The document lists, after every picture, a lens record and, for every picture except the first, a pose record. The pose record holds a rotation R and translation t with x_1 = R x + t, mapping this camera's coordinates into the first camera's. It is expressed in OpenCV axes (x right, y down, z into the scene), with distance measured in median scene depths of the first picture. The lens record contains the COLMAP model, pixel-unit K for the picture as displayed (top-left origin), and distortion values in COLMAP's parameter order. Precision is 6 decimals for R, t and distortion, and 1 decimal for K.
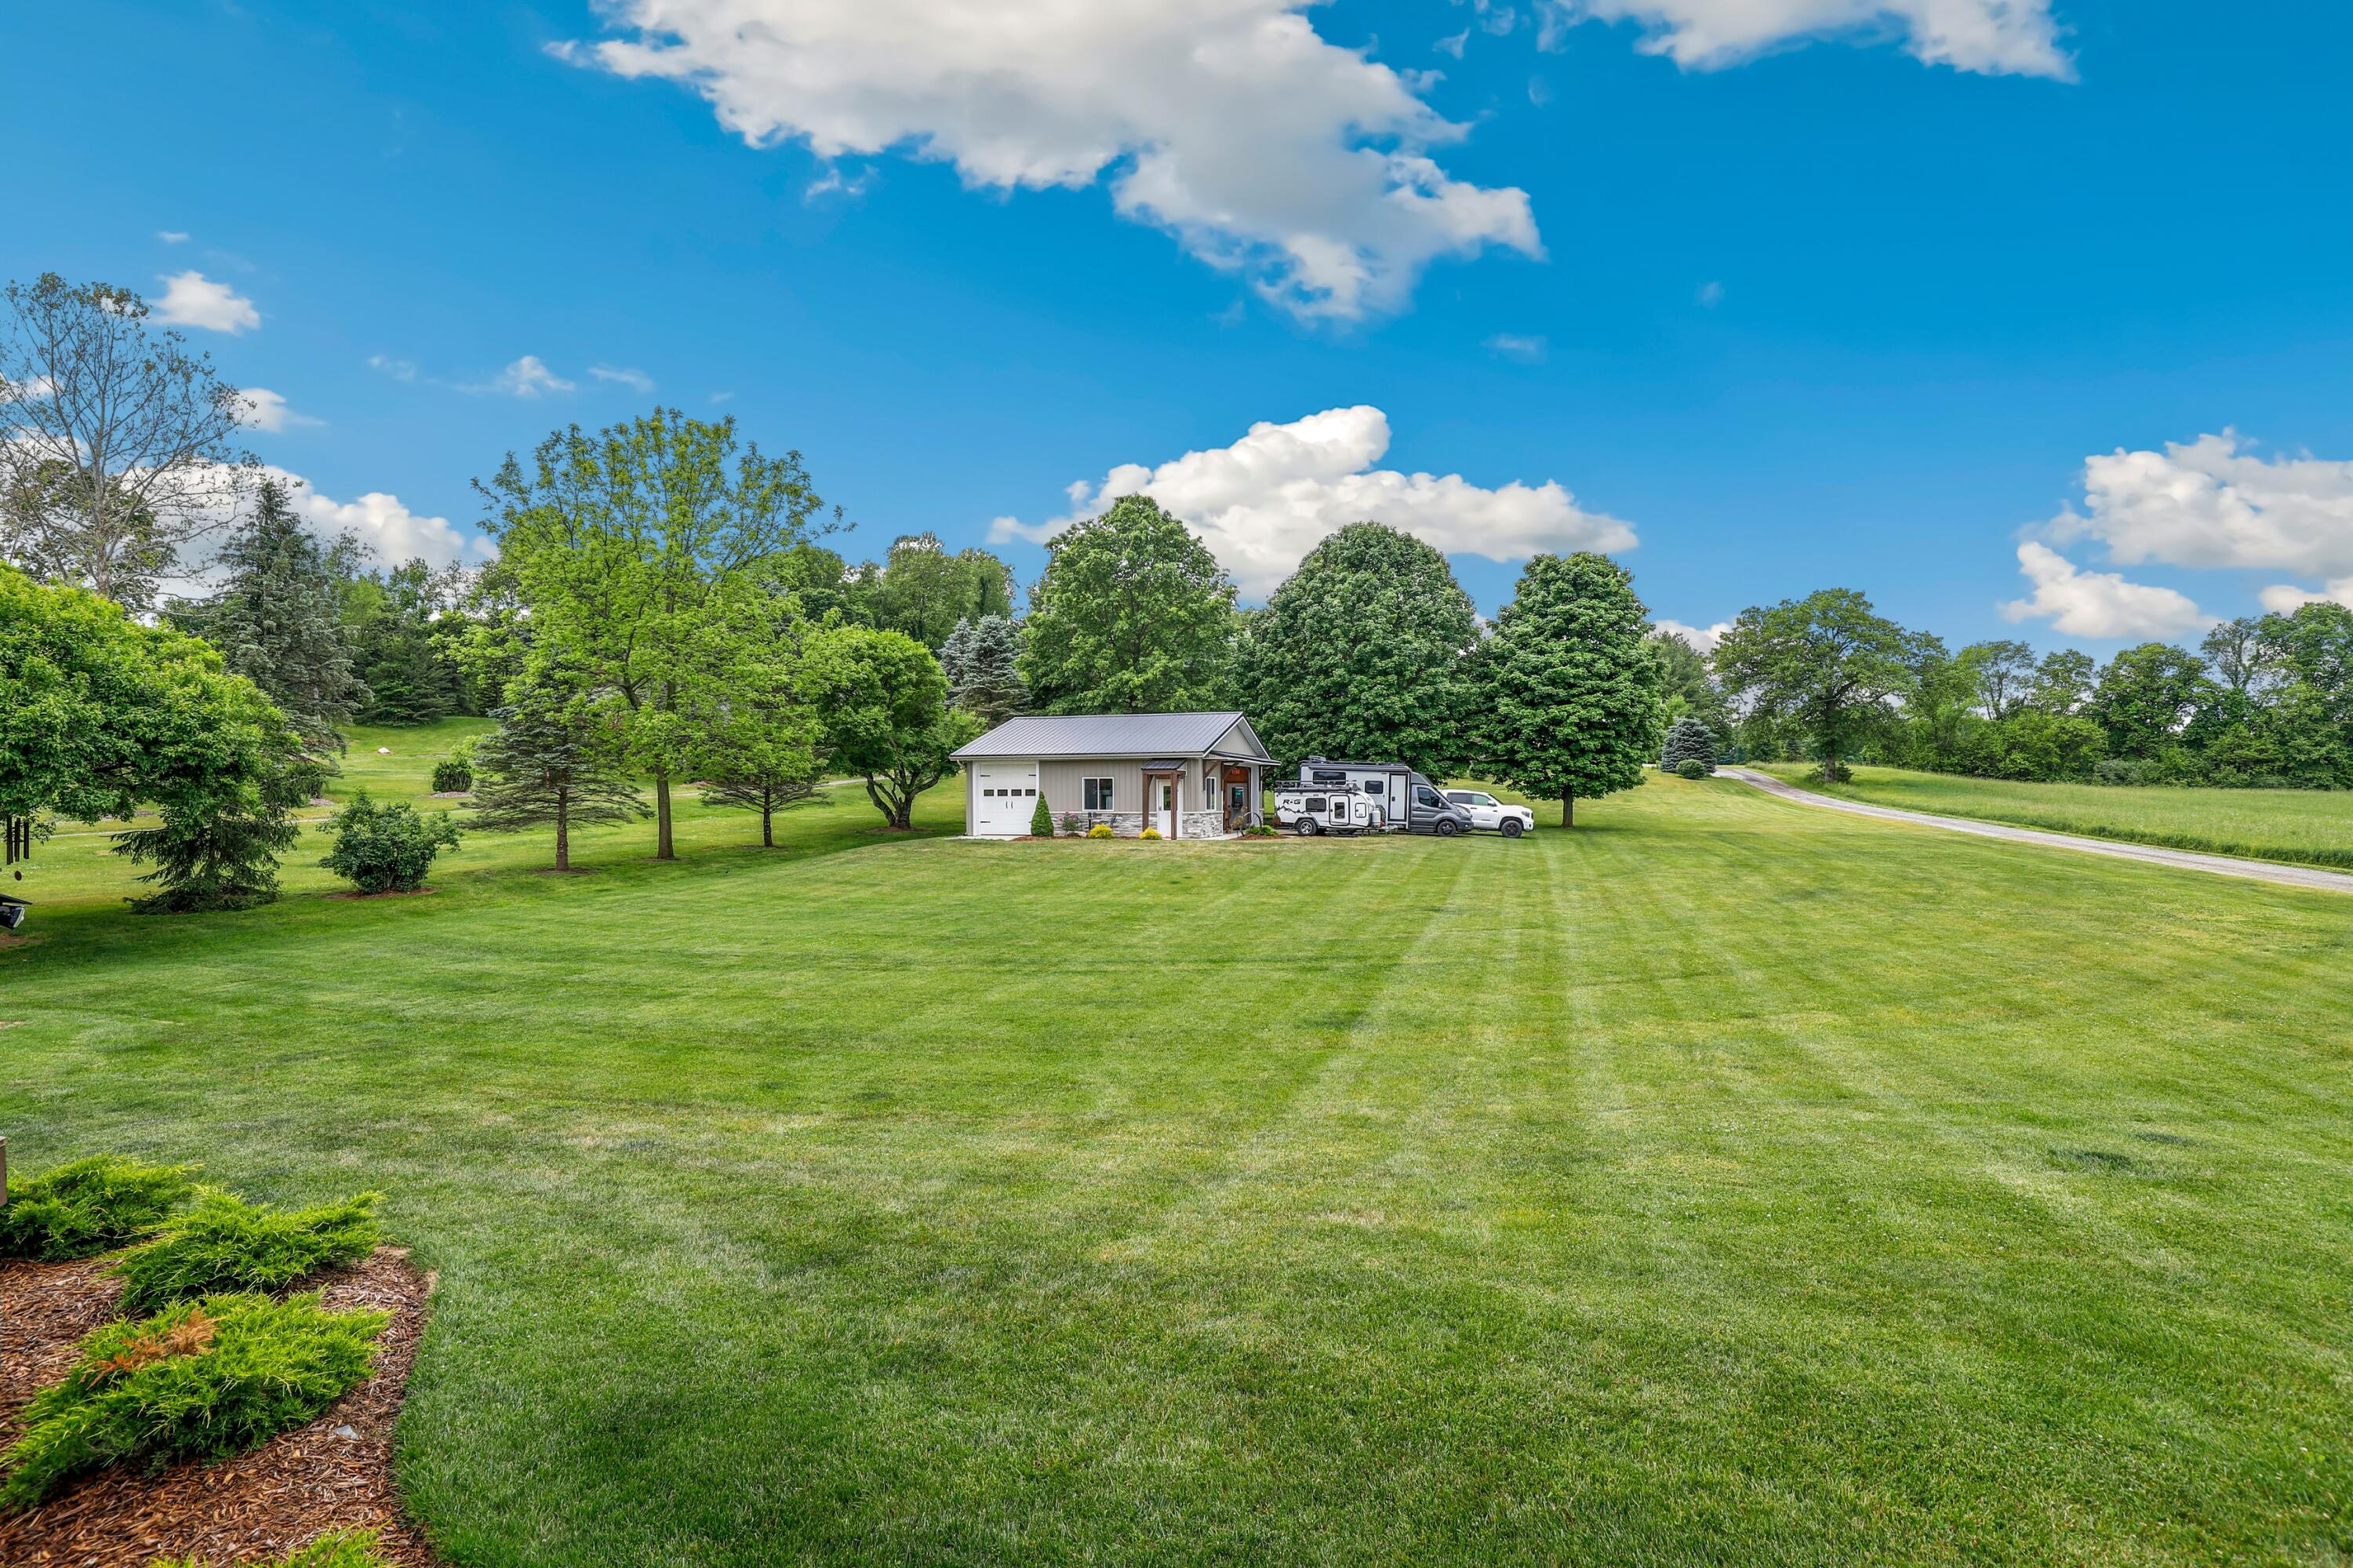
lens RADIAL K [[1080.6, 0, 1188.0], [0, 1080.6, 794.0], [0, 0, 1]] dist [-0.021601, 0.002532]
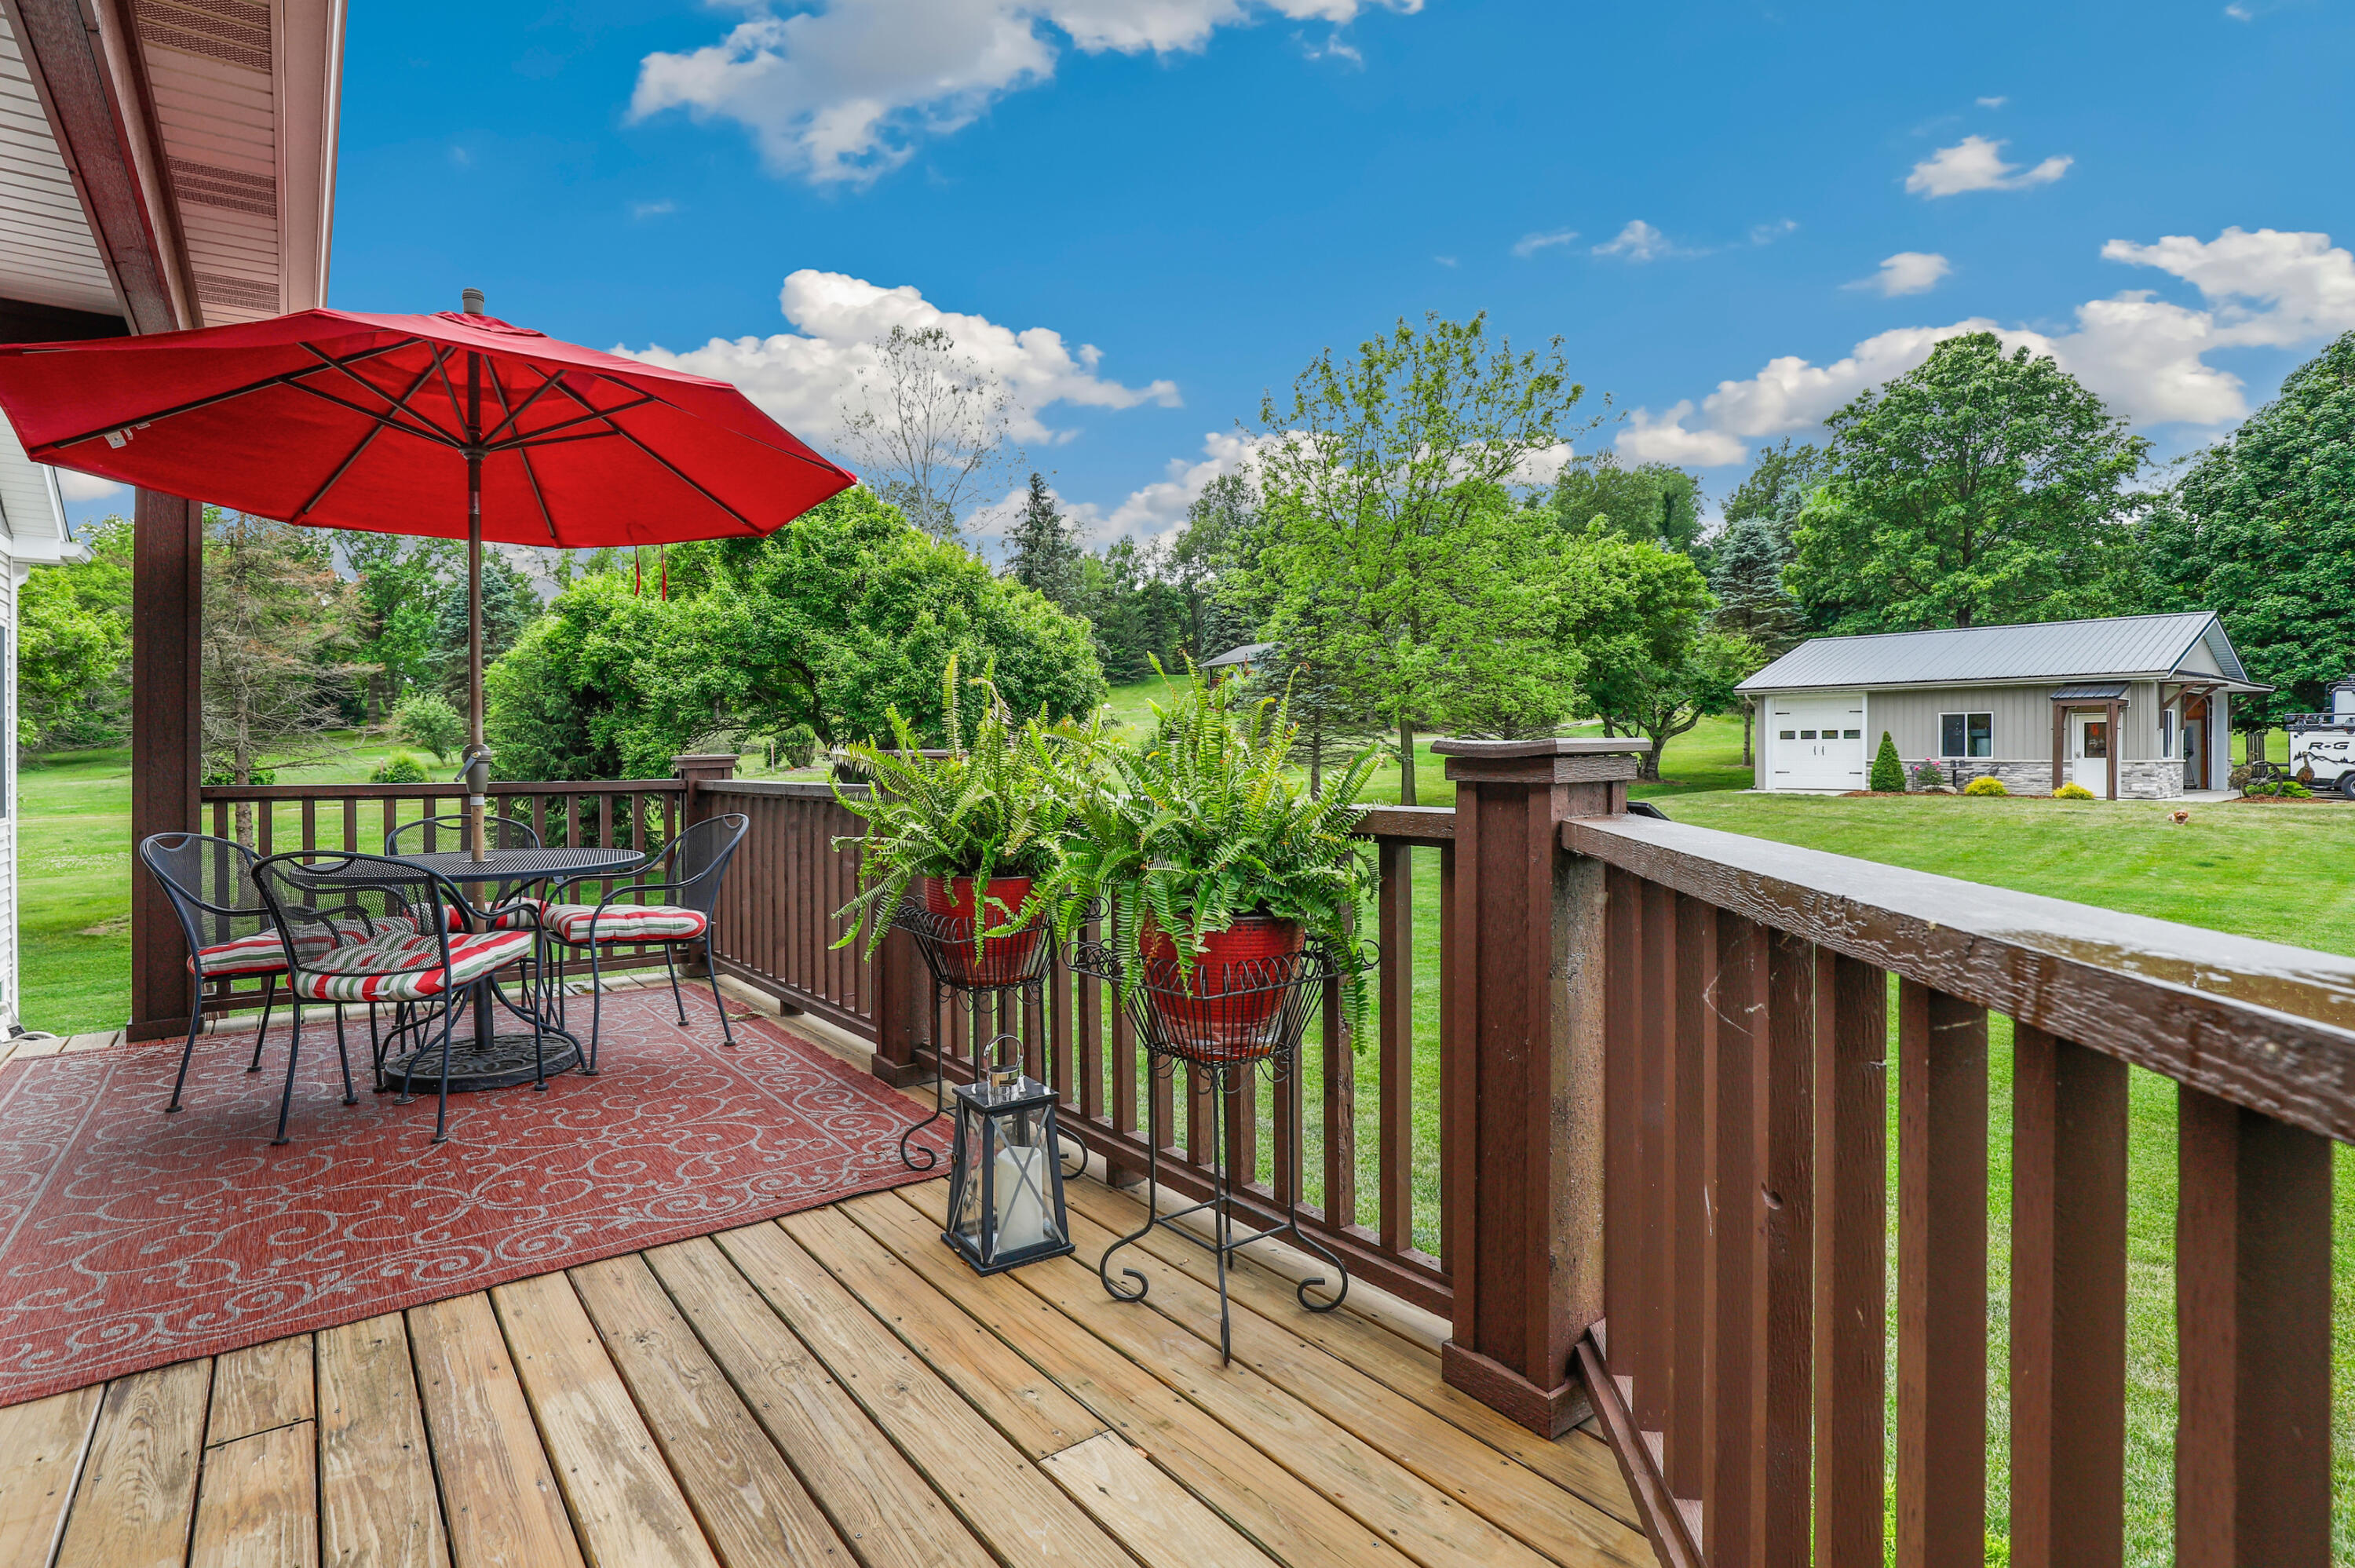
lens RADIAL K [[1149.5, 0, 1149.7], [0, 1149.5, 756.4], [0, 0, 1]] dist [-0.000714, 0.000827]
pose [[0.831556, 0.003468, -0.555430, -0.094541], [0.000332, 0.999977, 0.006742, 0.007730], [0.555441, -0.005790, 0.831536, 0.043097]]
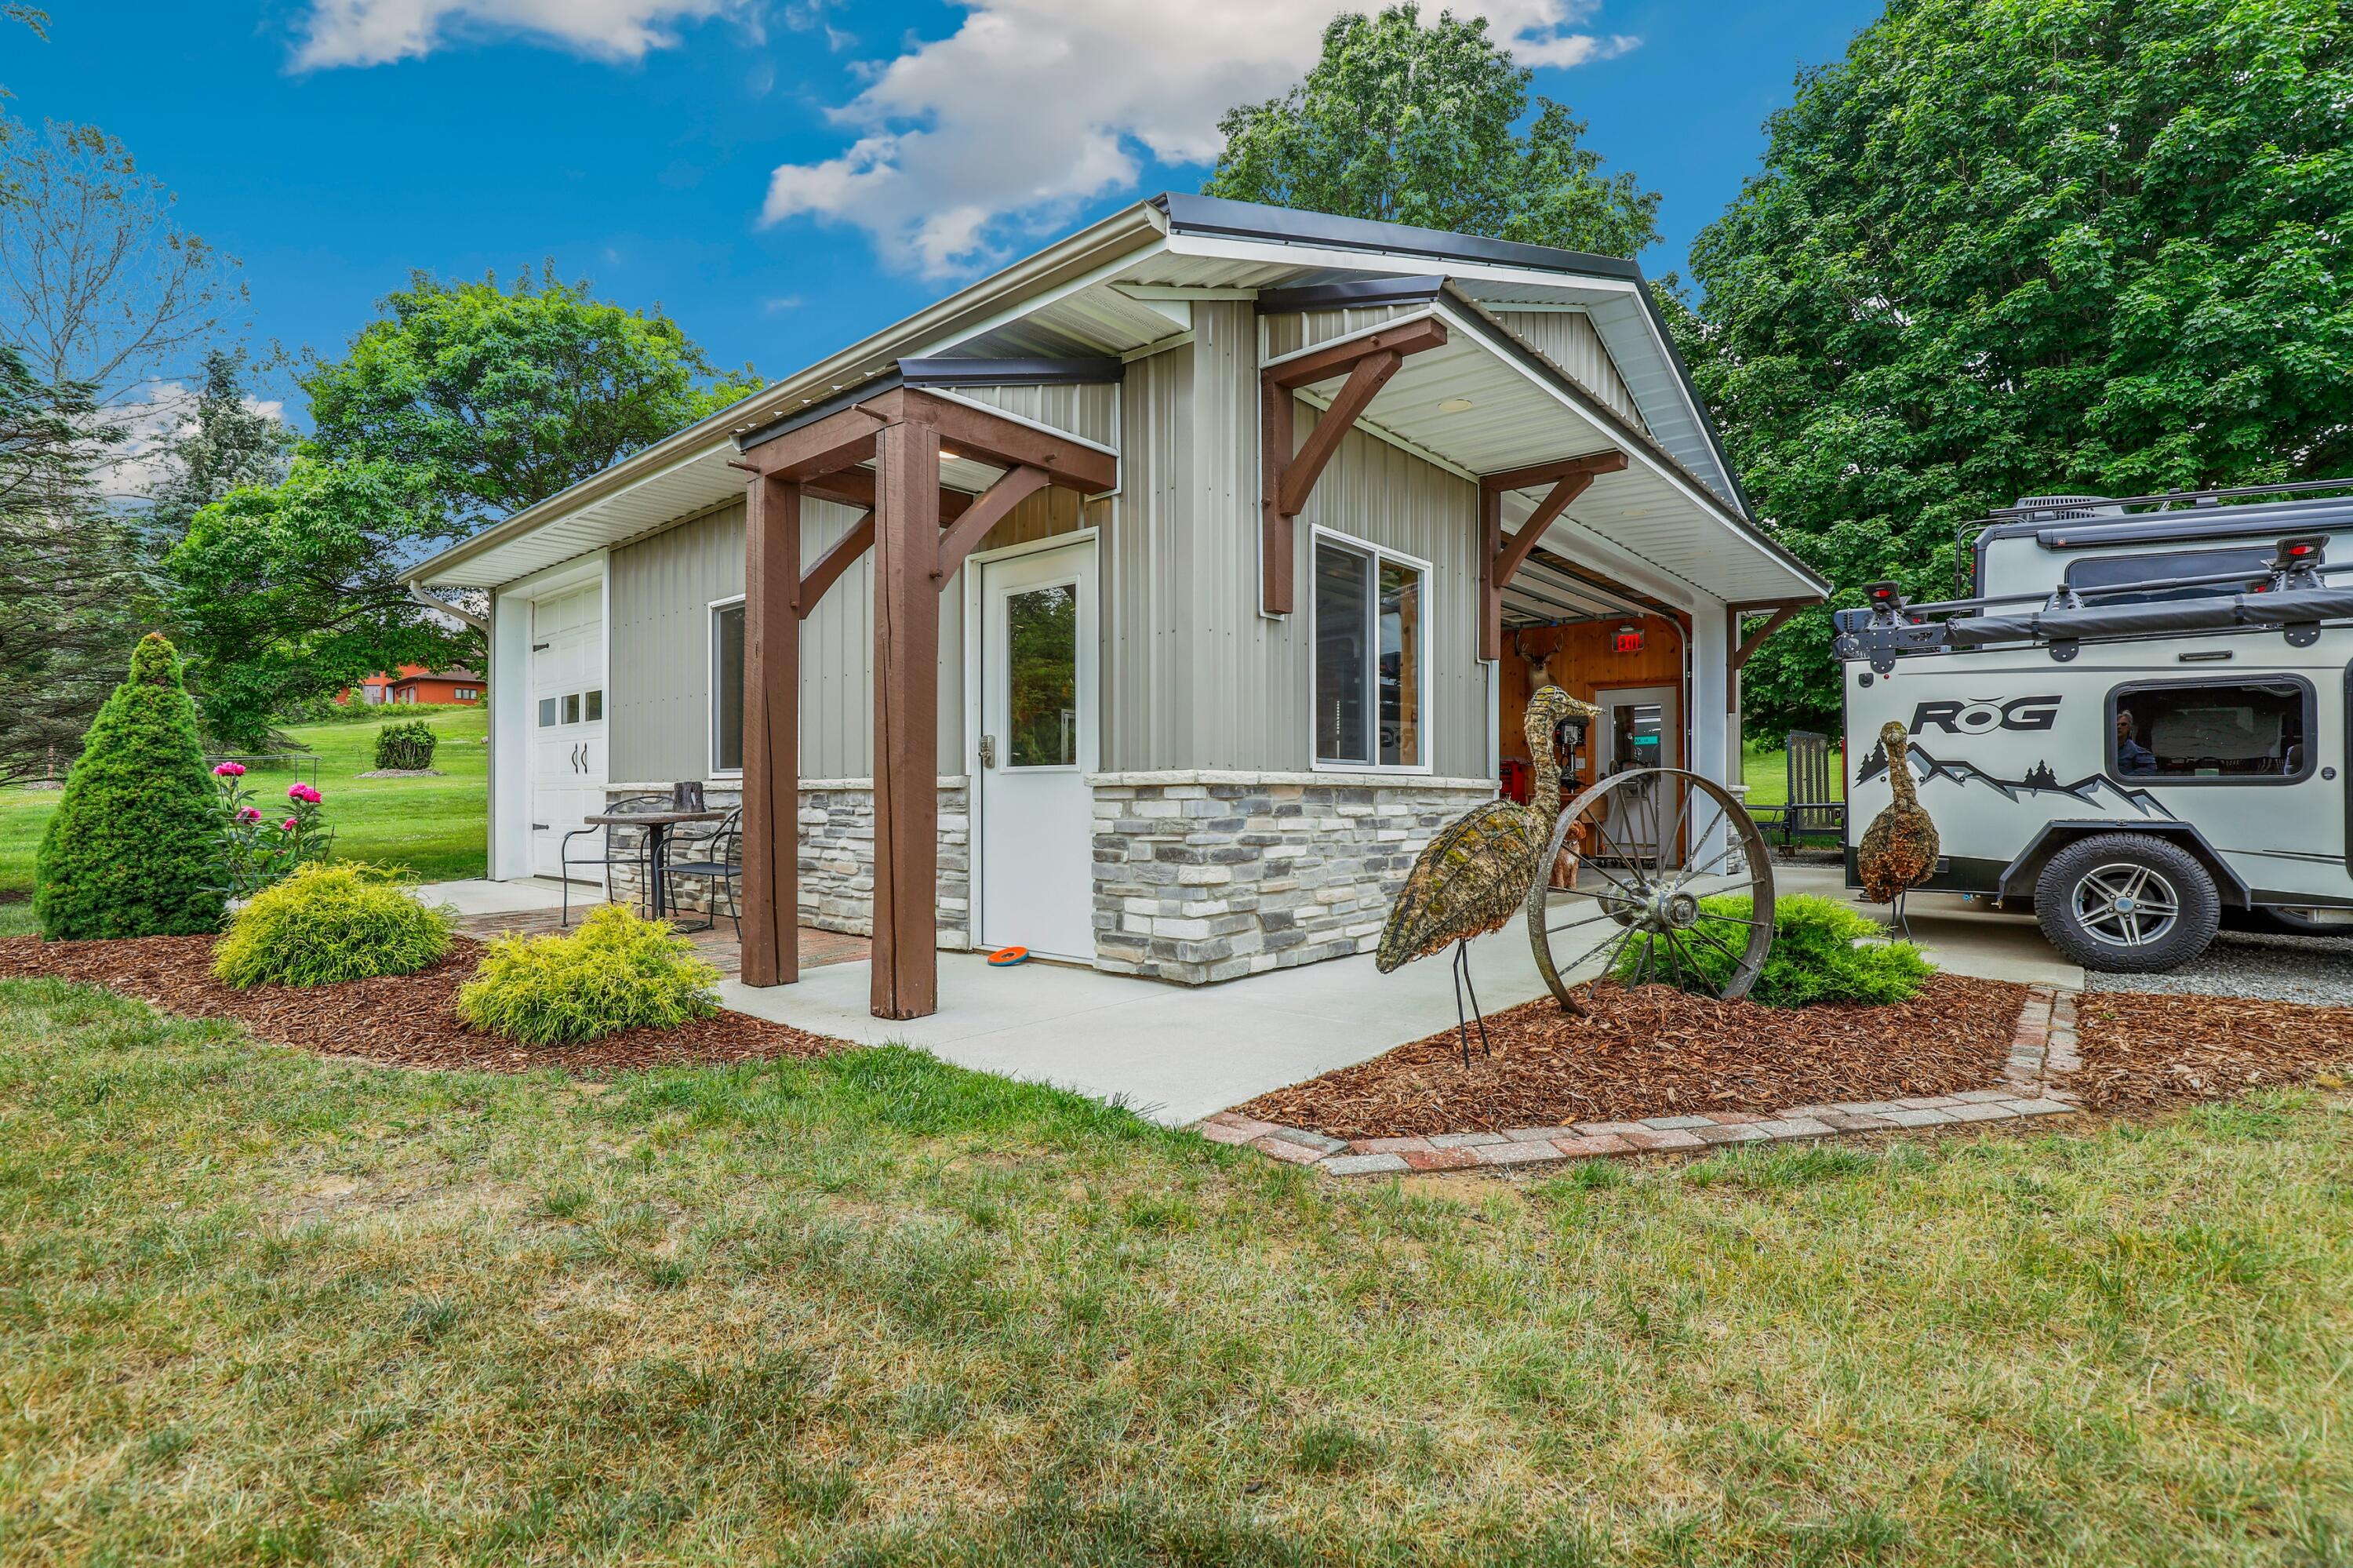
lens RADIAL K [[1080.6, 0, 1190.6], [0, 1080.6, 786.7], [0, 0, 1]] dist [-0.021601, 0.002532]
pose [[0.924745, 0.000303, -0.380588, 0.046055], [-0.000856, 0.999999, -0.001283, 0.015399], [0.380587, 0.001512, 0.924744, 0.735892]]
